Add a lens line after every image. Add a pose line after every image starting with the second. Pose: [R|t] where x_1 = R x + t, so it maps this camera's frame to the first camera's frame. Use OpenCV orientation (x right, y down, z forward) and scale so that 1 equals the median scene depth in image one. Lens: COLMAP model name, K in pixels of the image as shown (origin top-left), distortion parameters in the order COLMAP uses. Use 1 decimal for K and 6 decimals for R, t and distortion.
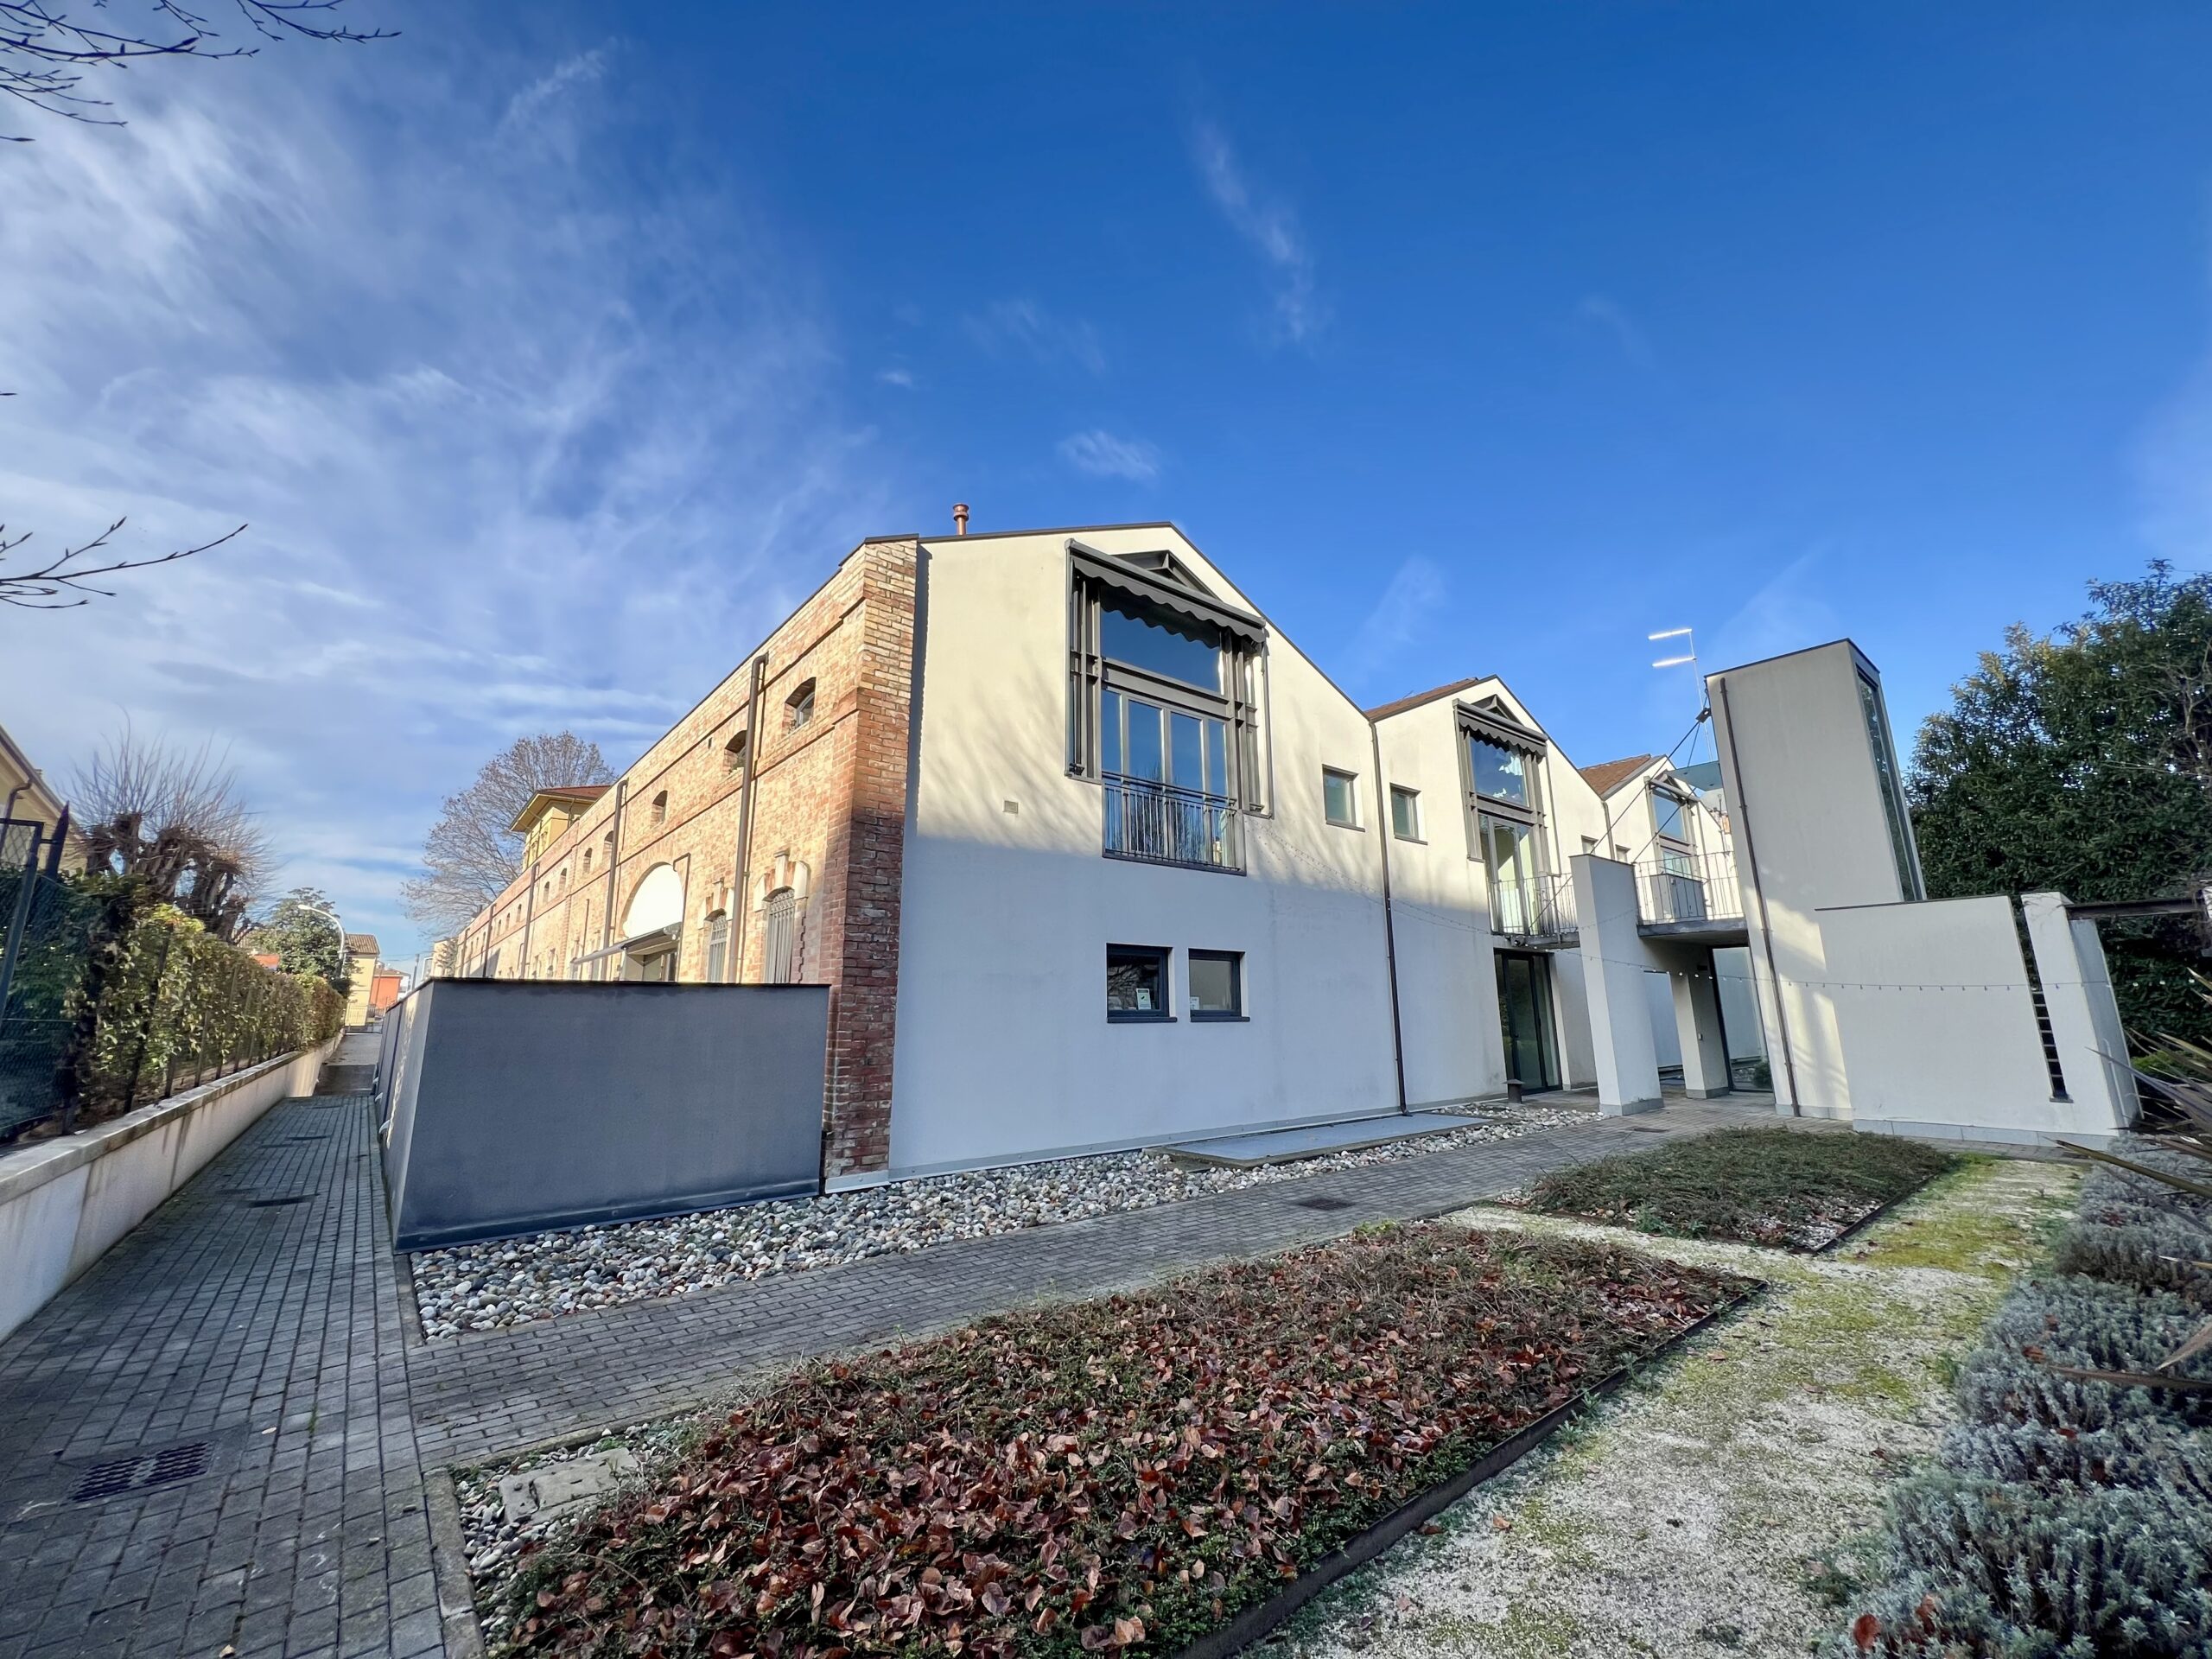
lens RADIAL K [[880.2, 0, 1106.0], [0, 880.2, 829.5], [0, 0, 1]] dist [-0.004452, 0.000873]
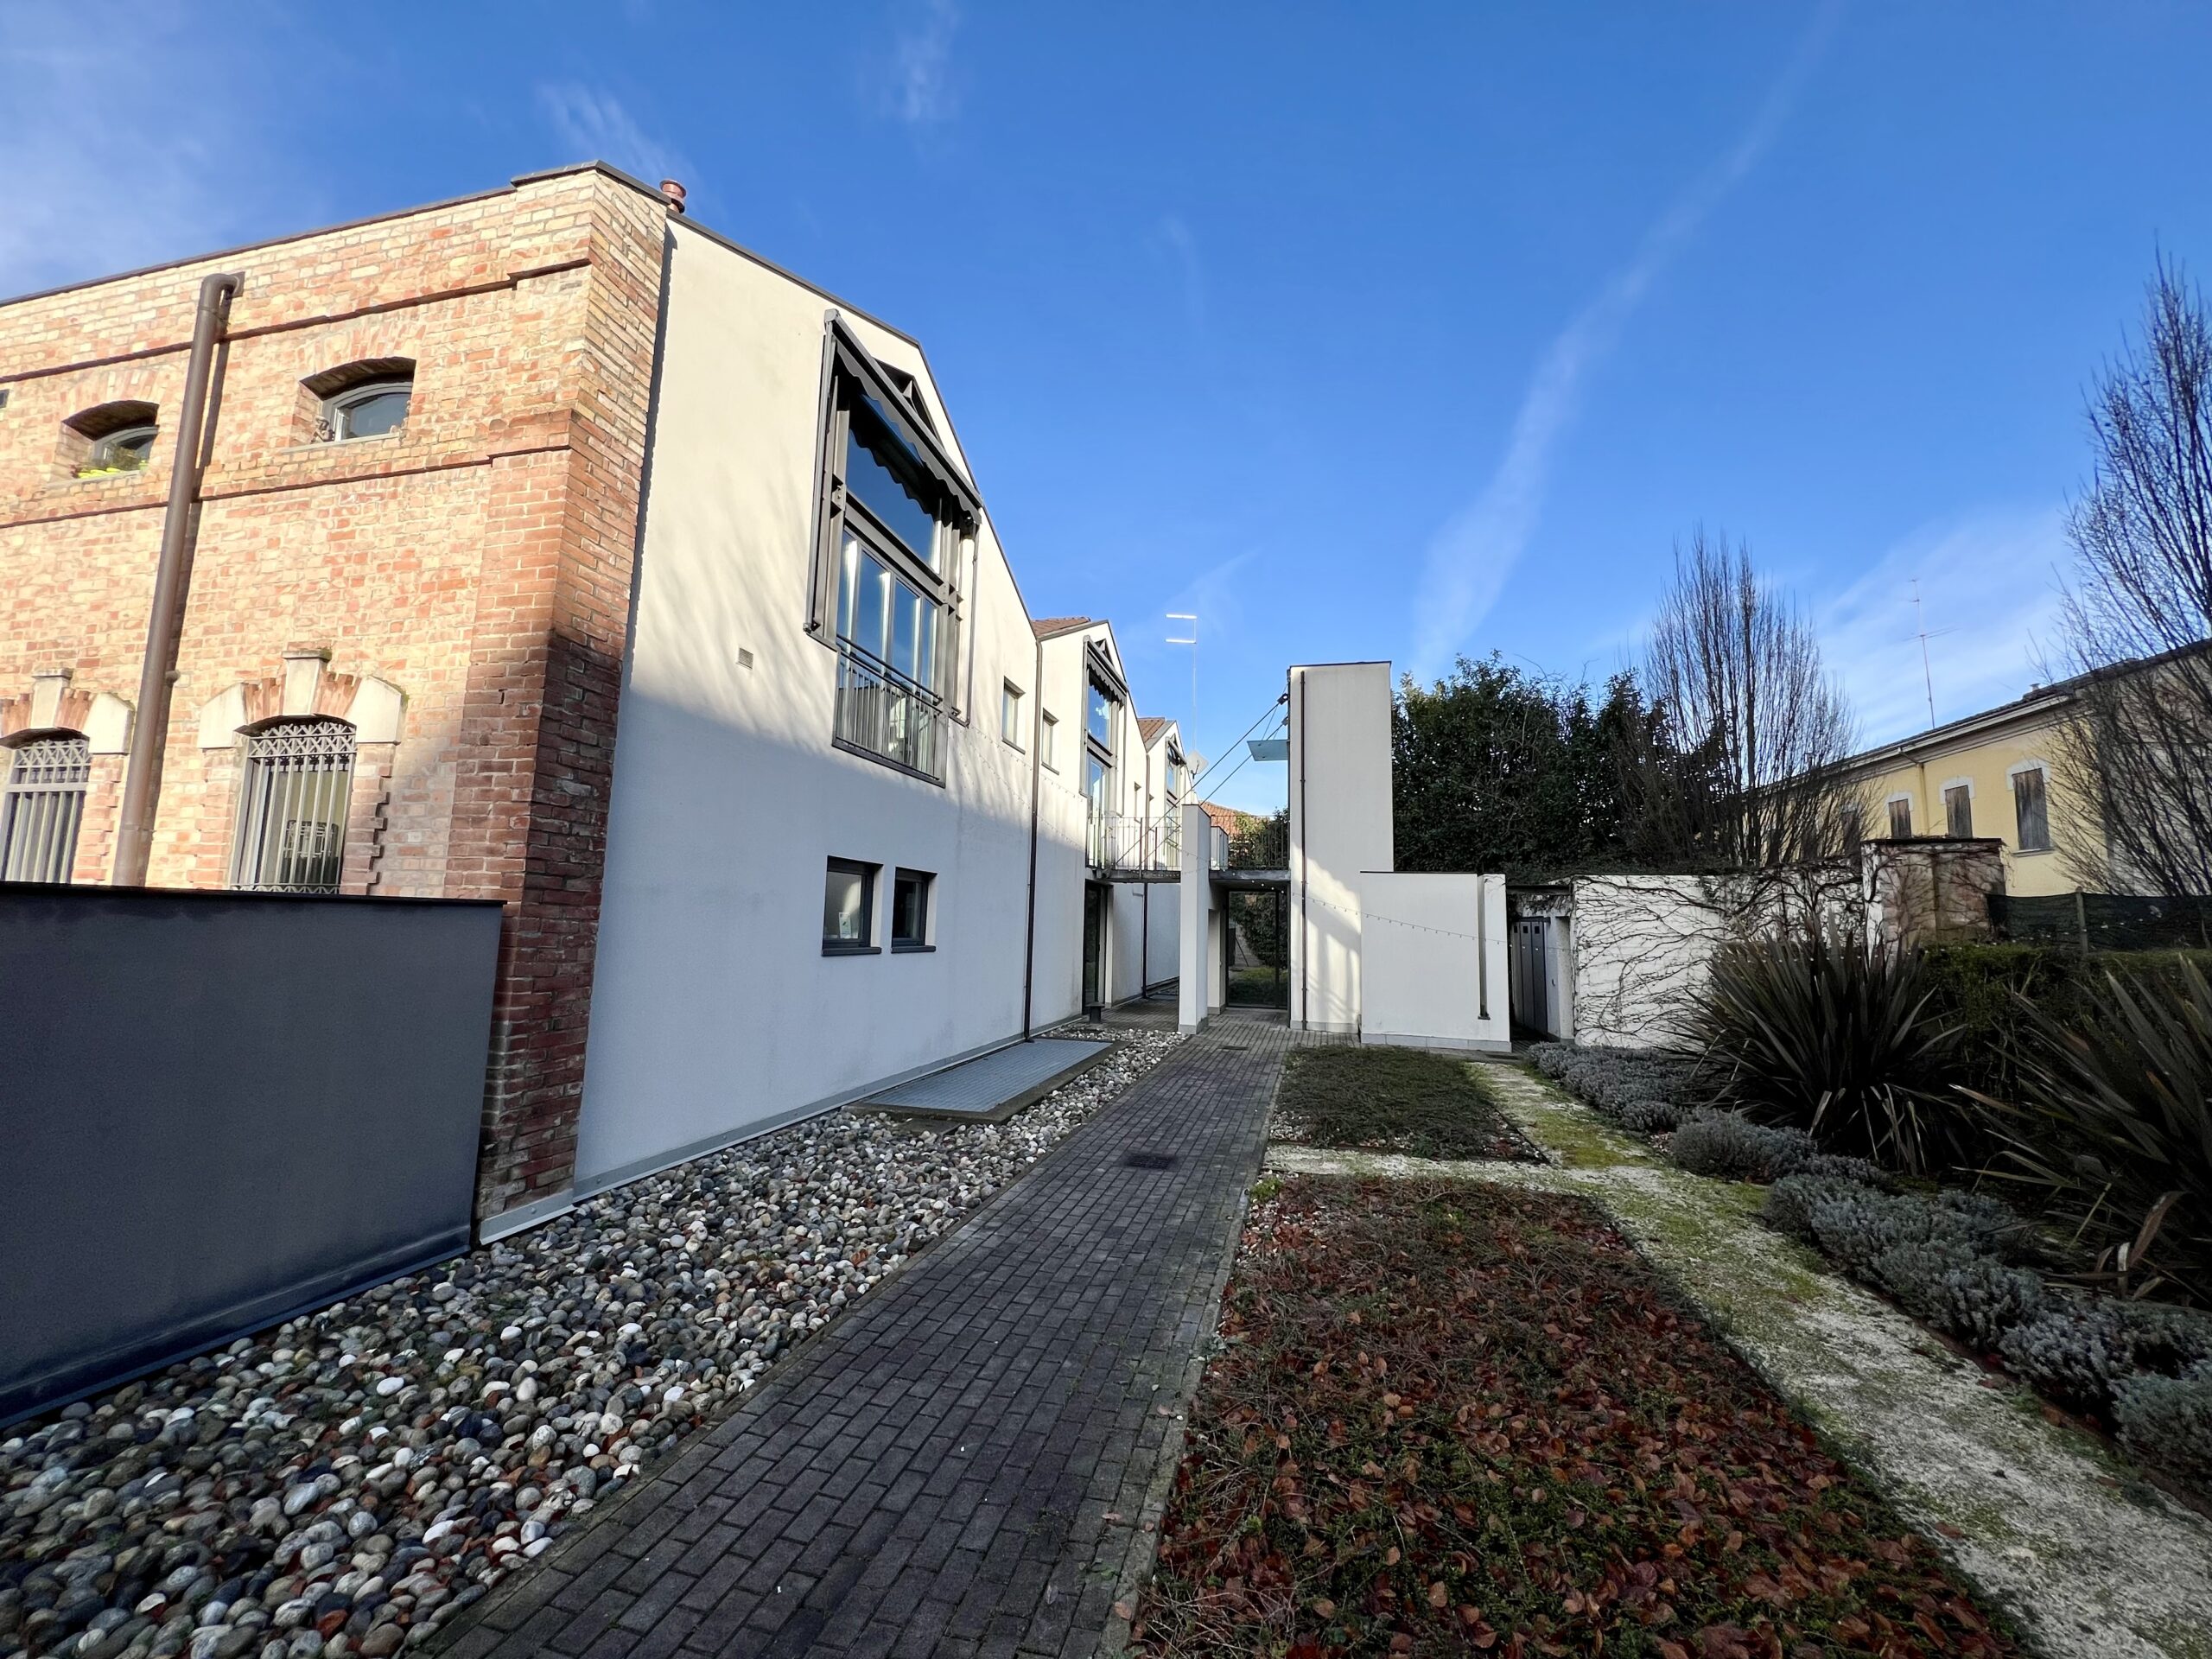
lens RADIAL K [[880.2, 0, 1106.0], [0, 880.2, 829.5], [0, 0, 1]] dist [-0.004452, 0.000873]
pose [[0.800261, 0.096784, 0.591790, -0.281715], [-0.158517, 0.985927, 0.053115, 0.026733], [-0.578321, -0.136315, 0.804340, 0.241713]]
